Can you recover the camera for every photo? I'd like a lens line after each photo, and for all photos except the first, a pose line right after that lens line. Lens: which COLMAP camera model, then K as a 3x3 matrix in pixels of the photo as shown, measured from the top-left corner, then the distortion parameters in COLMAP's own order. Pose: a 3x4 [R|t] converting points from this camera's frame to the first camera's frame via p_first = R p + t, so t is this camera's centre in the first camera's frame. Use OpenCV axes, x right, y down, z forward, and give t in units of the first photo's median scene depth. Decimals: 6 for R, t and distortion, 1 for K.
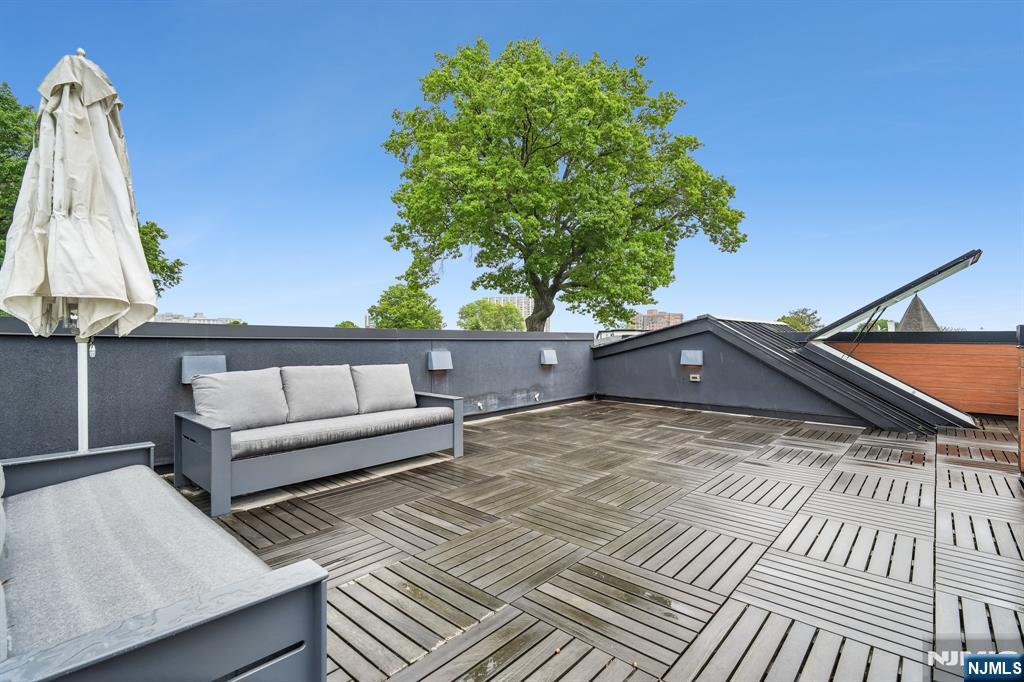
lens RADIAL K [[478.6, 0, 510.2], [0, 478.6, 336.5], [0, 0, 1]] dist [-0.001498, -0.000951]
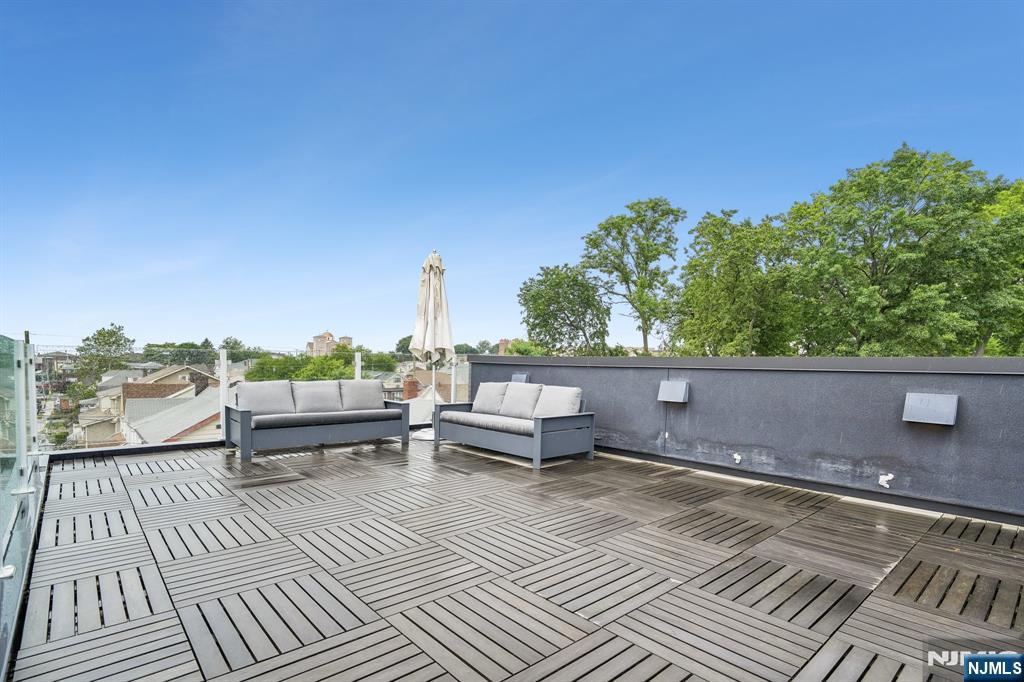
lens RADIAL K [[491.4, 0, 512.4], [0, 491.4, 332.5], [0, 0, 1]] dist [-0.000557, -0.000894]
pose [[-0.111345, -0.069196, -0.991370, 0.777949], [-0.013560, 0.997586, -0.068107, 0.007463], [0.993689, 0.005860, -0.112014, 0.776118]]
